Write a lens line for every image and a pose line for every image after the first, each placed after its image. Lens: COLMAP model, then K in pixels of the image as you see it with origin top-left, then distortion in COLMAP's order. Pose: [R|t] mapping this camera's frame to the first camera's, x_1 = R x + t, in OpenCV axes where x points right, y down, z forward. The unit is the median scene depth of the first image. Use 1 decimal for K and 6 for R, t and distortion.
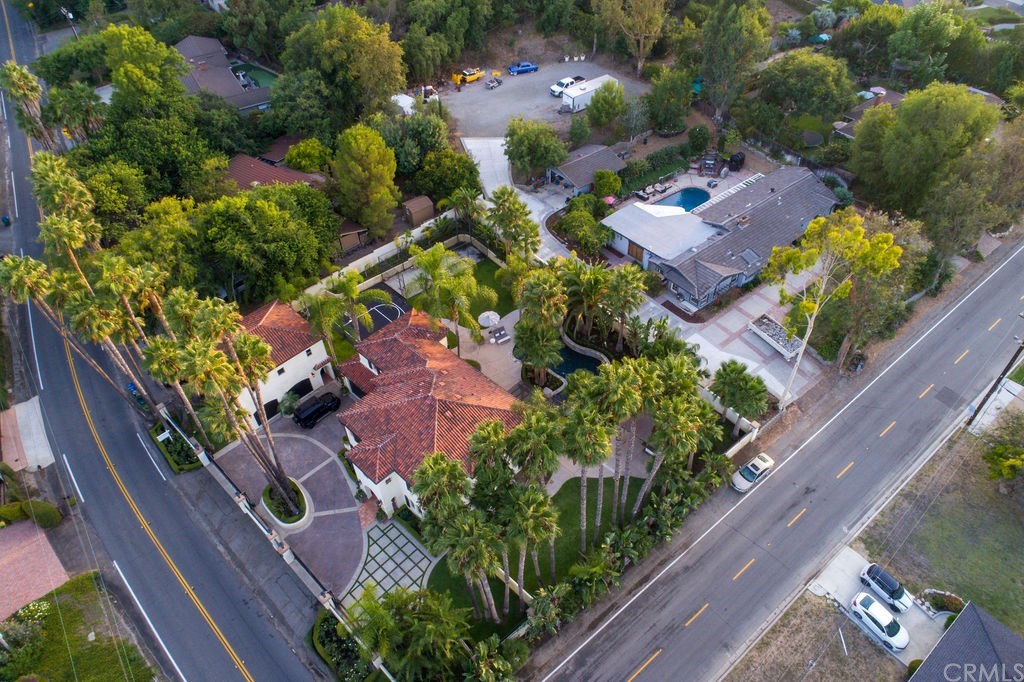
lens RADIAL K [[677.8, 0, 512.6], [0, 677.8, 339.9], [0, 0, 1]] dist [-0.011723, 0.013338]
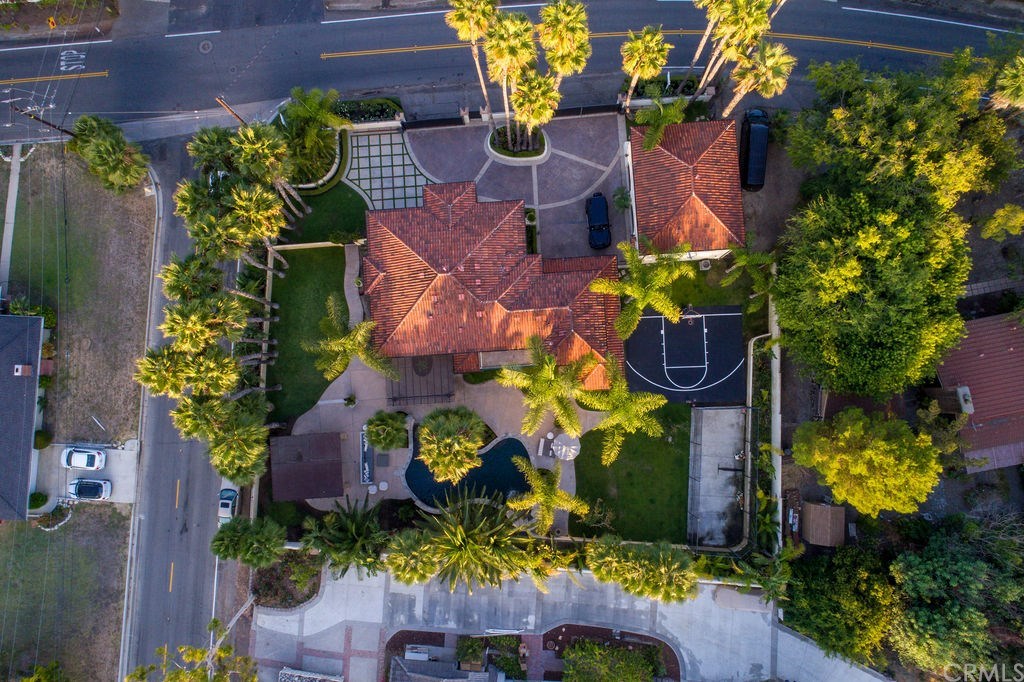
lens RADIAL K [[677.8, 0, 512.7], [0, 677.8, 341.1], [0, 0, 1]] dist [-0.011723, 0.013338]
pose [[-0.666729, 0.745291, 0.003752, -0.114769], [-0.490359, -0.442450, 0.750857, -0.706682], [0.561267, 0.498778, 0.660454, 0.494054]]
